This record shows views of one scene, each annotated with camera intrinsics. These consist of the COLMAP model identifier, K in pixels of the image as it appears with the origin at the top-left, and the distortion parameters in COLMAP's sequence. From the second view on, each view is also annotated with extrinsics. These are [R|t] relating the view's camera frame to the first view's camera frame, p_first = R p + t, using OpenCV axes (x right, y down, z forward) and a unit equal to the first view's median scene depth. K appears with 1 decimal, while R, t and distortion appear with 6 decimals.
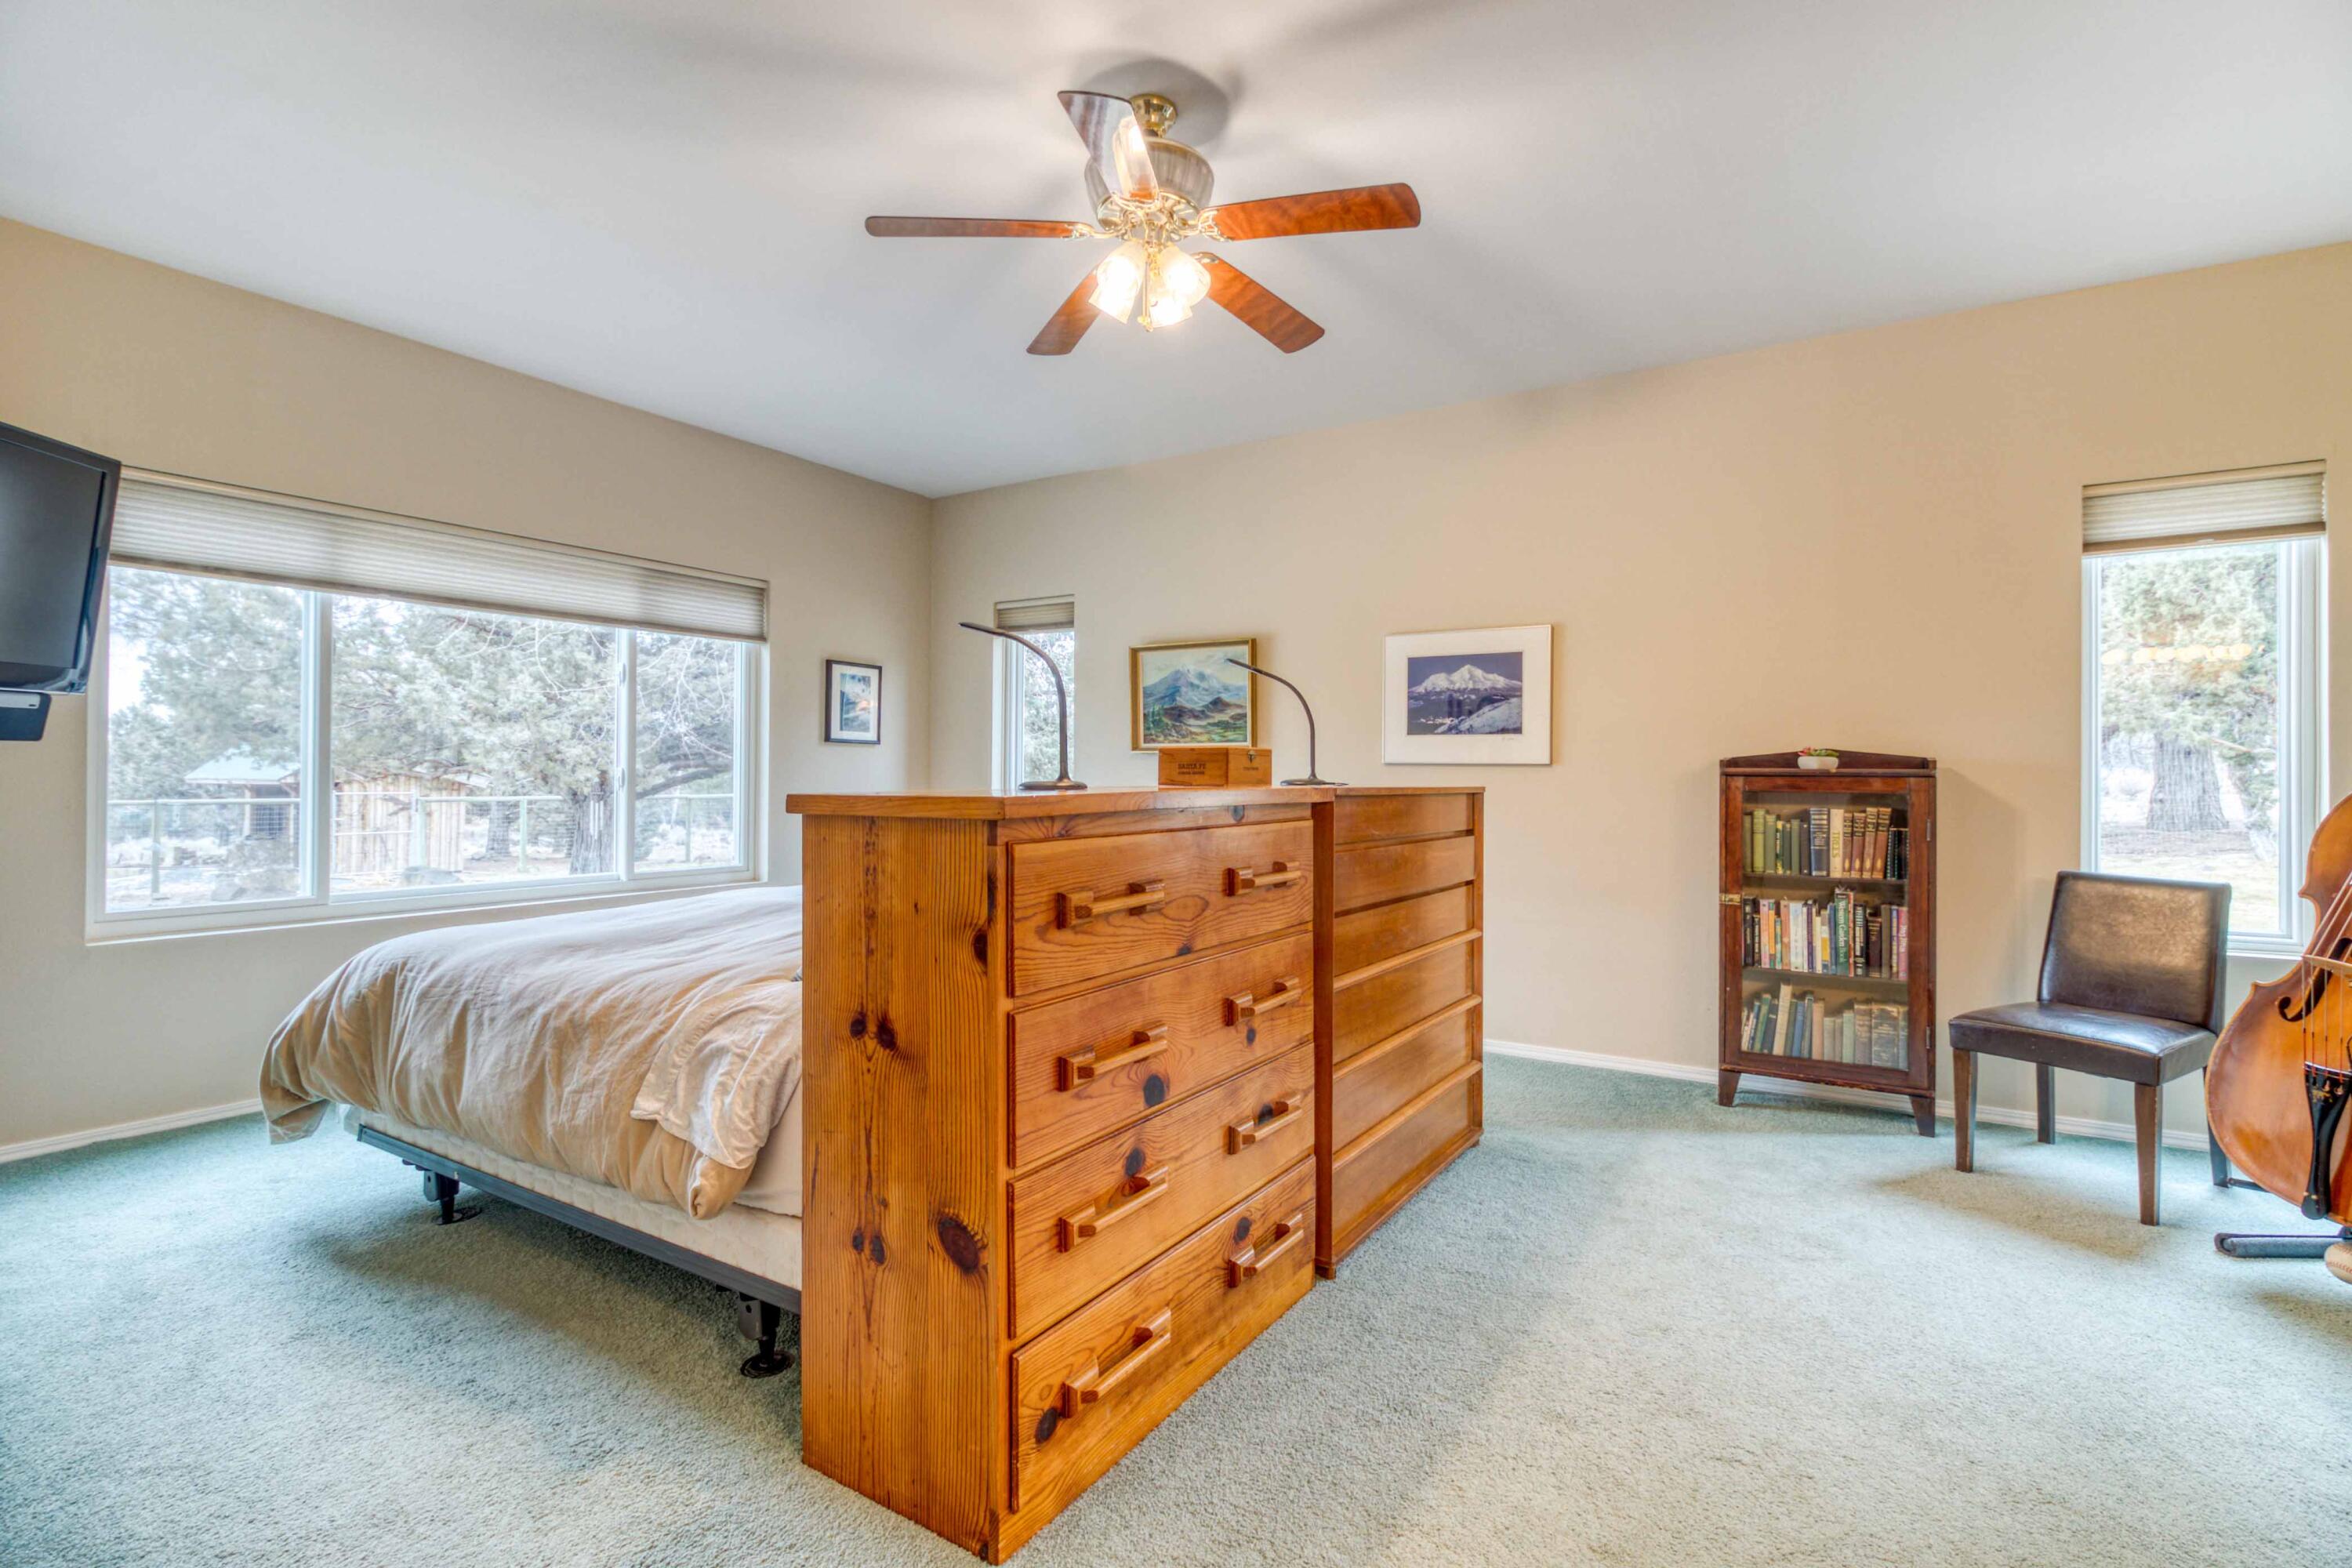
lens RADIAL K [[1090.9, 0, 1258.0], [0, 1090.9, 780.7], [0, 0, 1]] dist [-0.011783, -0.005686]
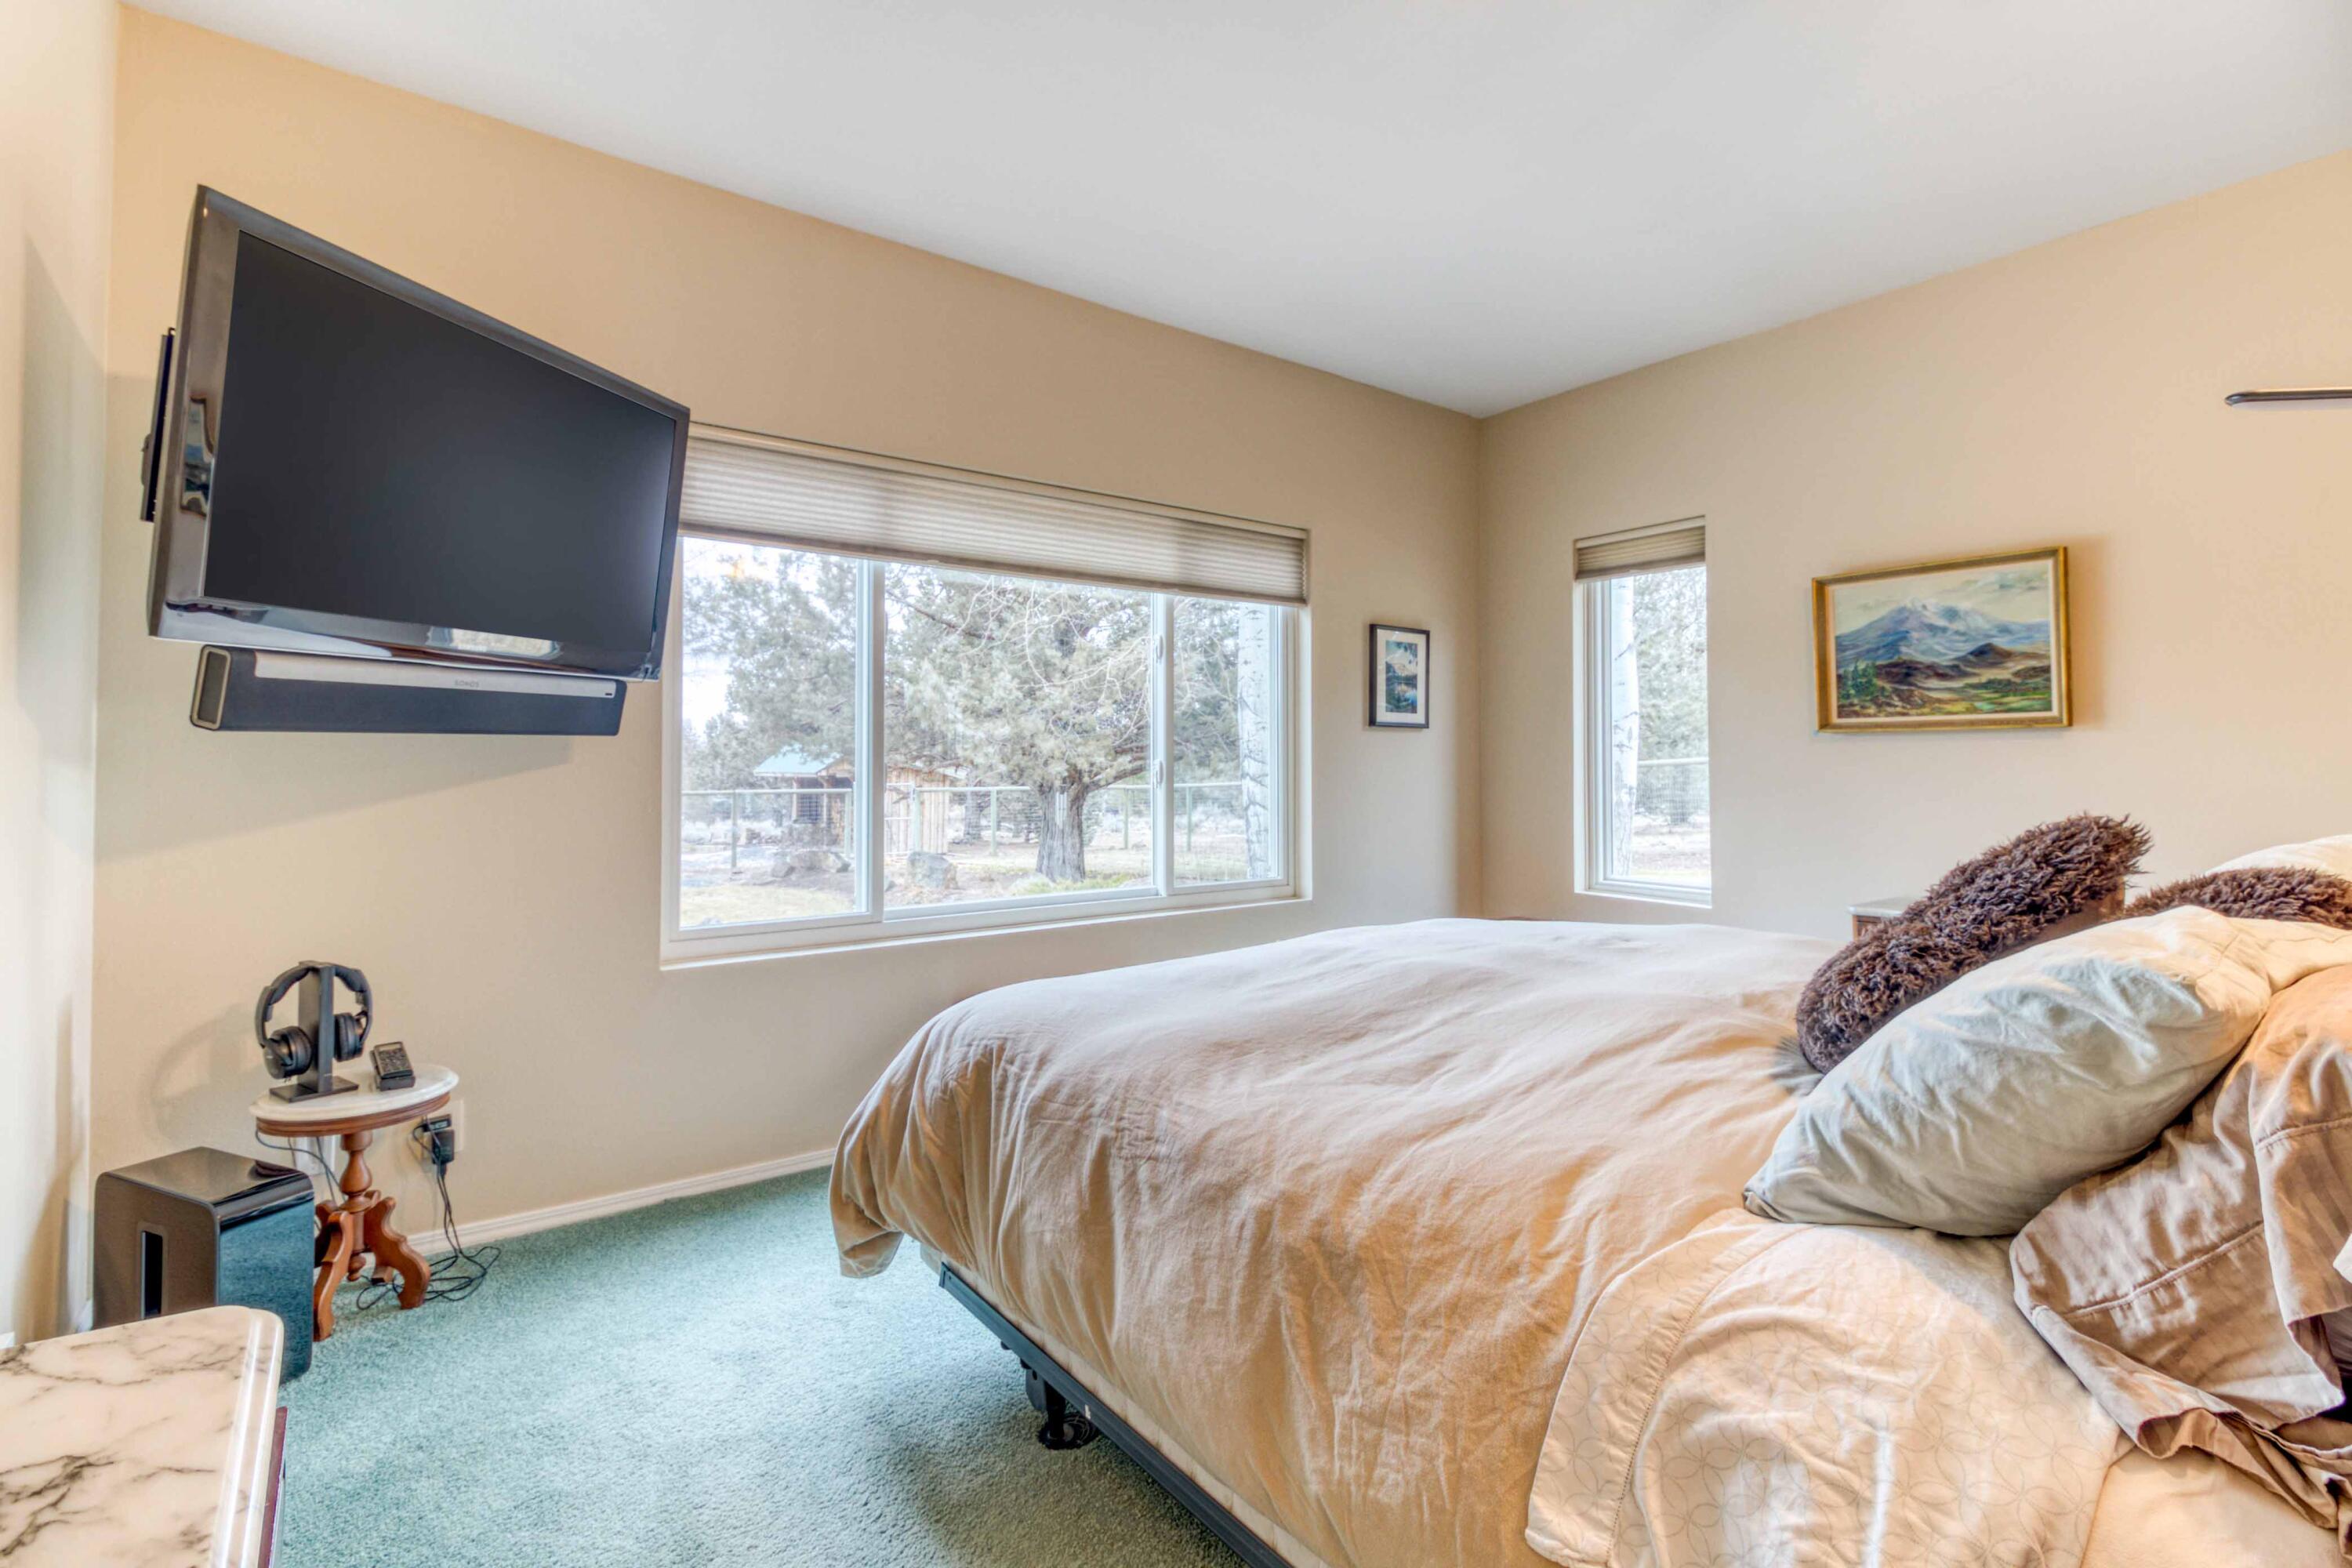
lens RADIAL K [[1090.9, 0, 1175.1], [0, 1090.9, 768.3], [0, 0, 1]] dist [-0.011783, -0.005686]
pose [[0.914311, -0.005460, -0.404975, -0.220301], [0.004954, 0.999985, -0.002296, -0.003721], [0.404982, 0.000093, 0.914325, 0.222386]]
